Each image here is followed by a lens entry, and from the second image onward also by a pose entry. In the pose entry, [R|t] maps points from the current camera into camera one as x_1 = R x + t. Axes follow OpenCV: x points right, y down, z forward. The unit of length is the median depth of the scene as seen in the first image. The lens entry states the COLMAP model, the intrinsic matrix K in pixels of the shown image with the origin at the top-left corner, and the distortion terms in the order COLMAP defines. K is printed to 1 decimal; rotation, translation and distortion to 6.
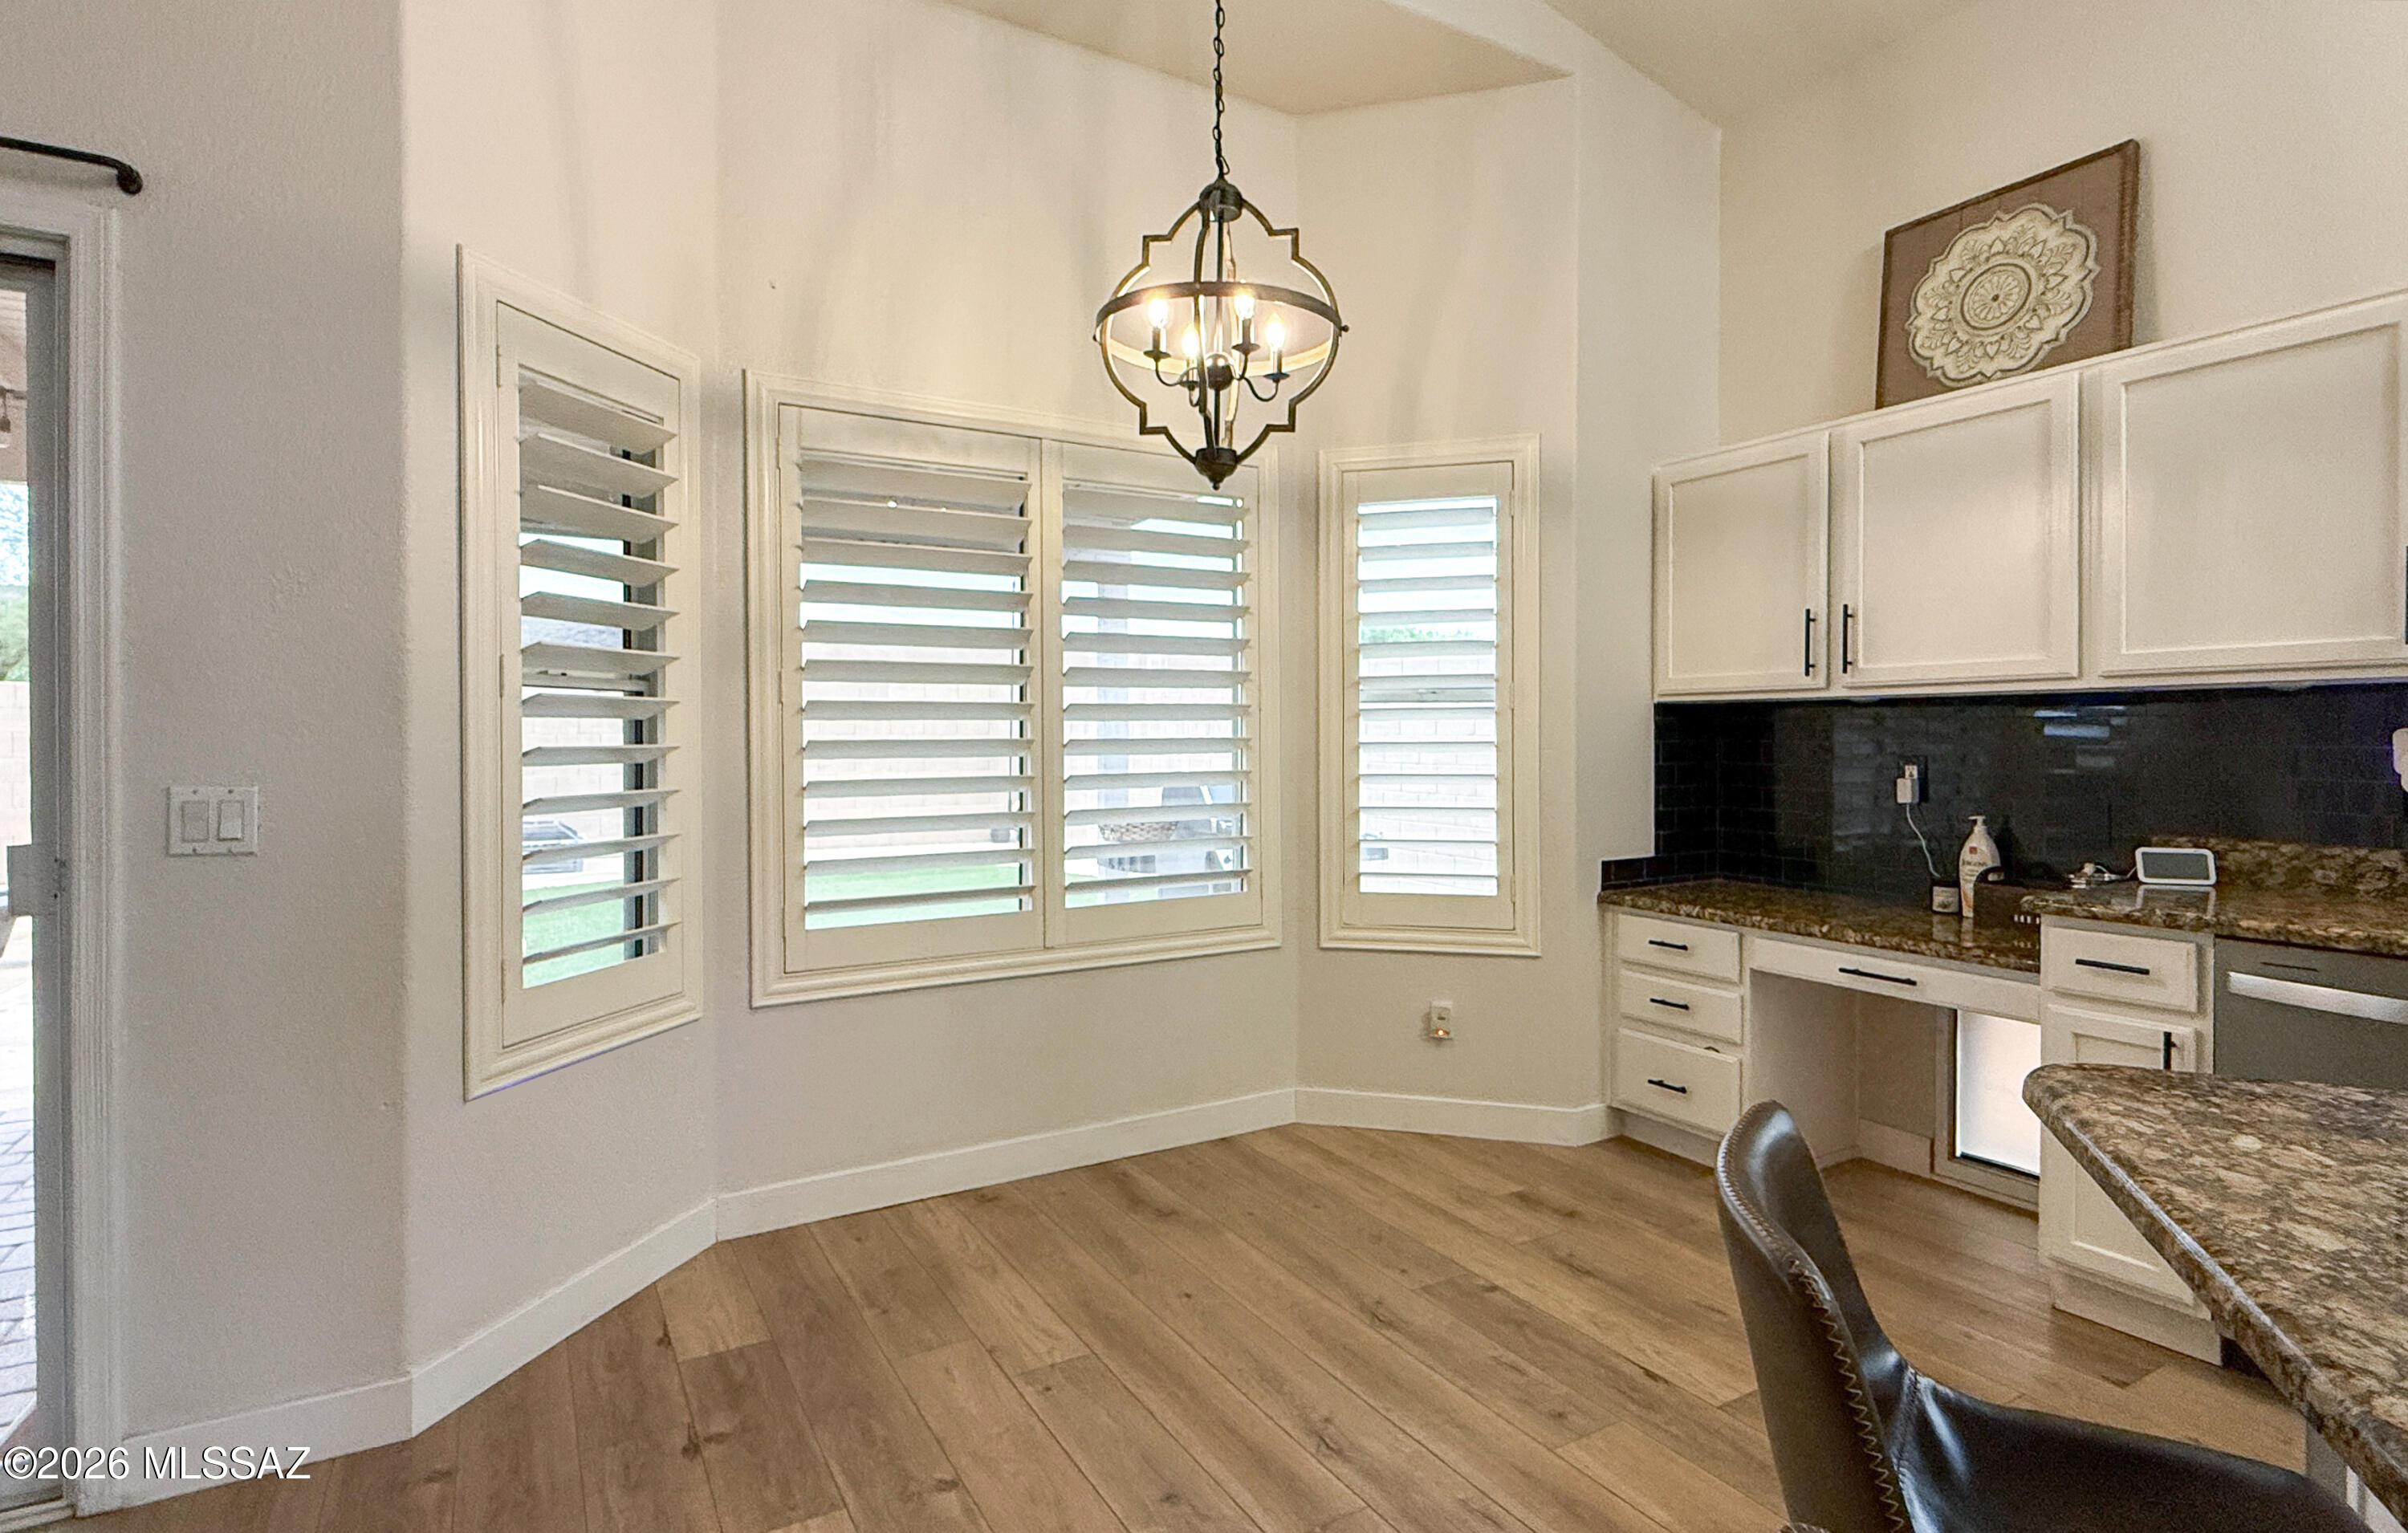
lens RADIAL K [[1184.6, 0, 1191.6], [0, 1184.6, 746.5], [0, 0, 1]] dist [-0.001350, -0.000748]
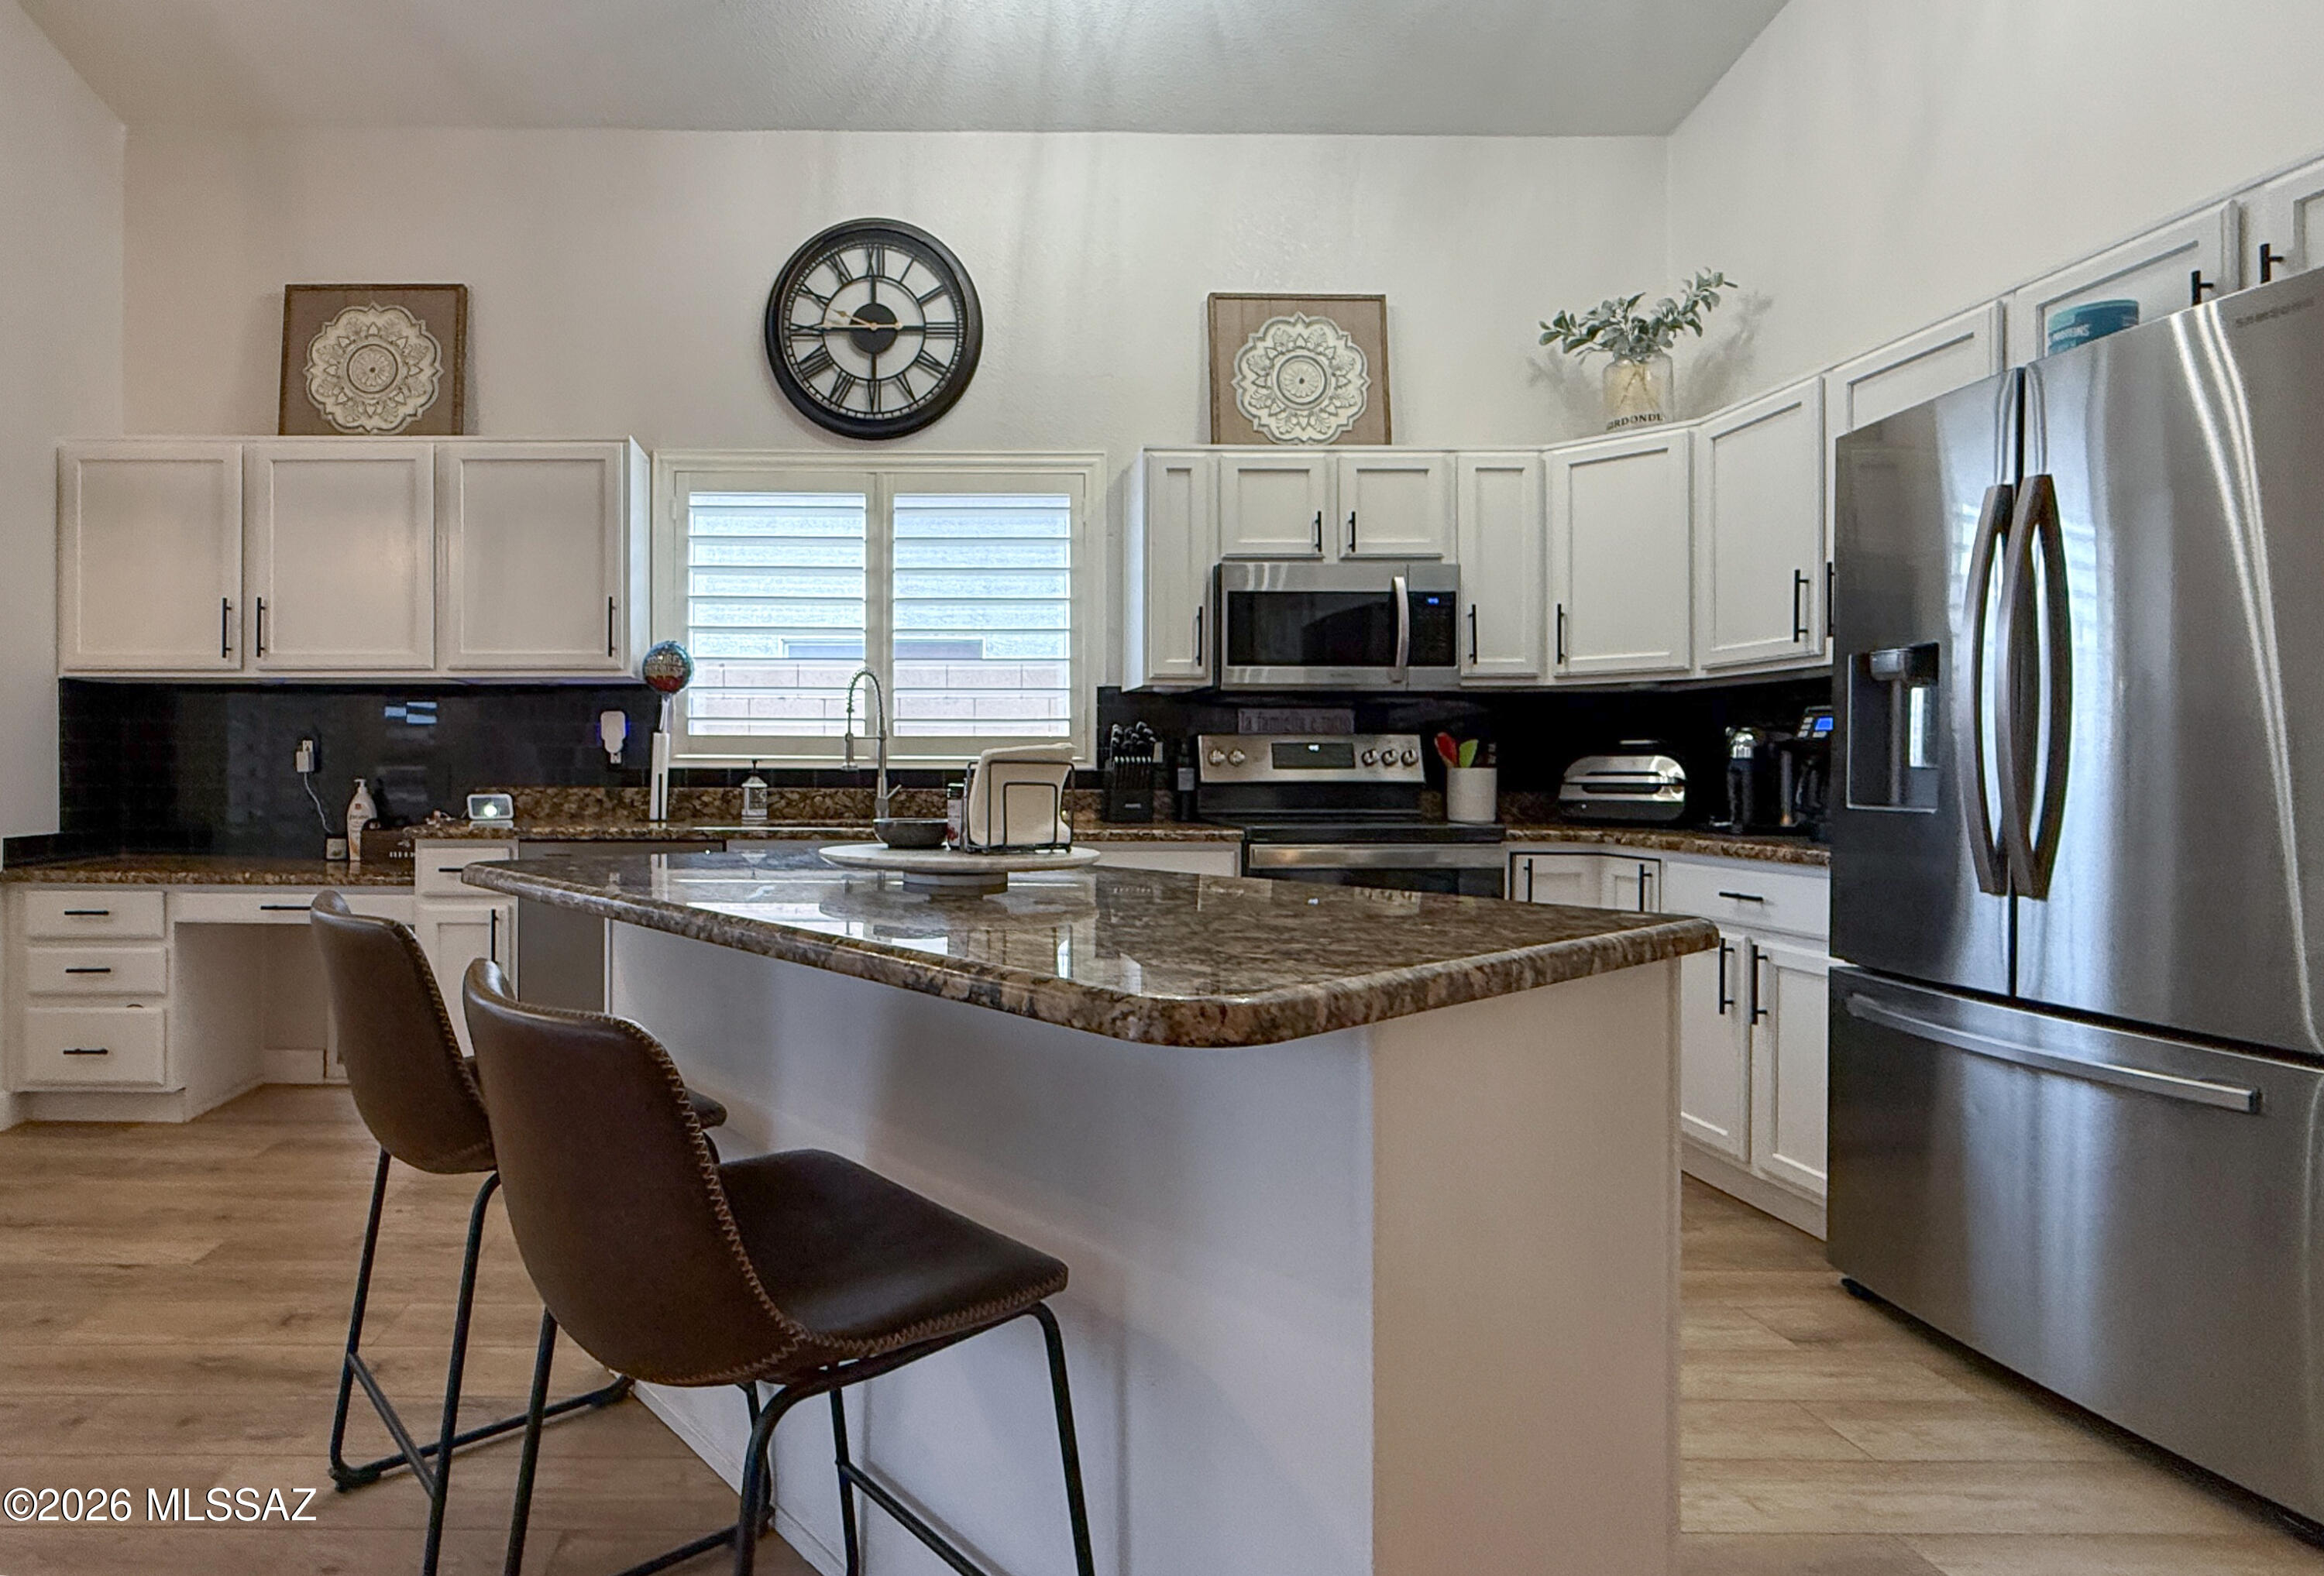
lens RADIAL K [[1233.8, 0, 884.2], [0, 1233.8, 780.8], [0, 0, 1]] dist [0.003876, -0.000421]
pose [[0.510549, -0.002167, 0.859846, -0.173867], [0.001266, 0.999998, 0.001769, 0.057515], [-0.859848, 0.000185, 0.510550, -0.141203]]
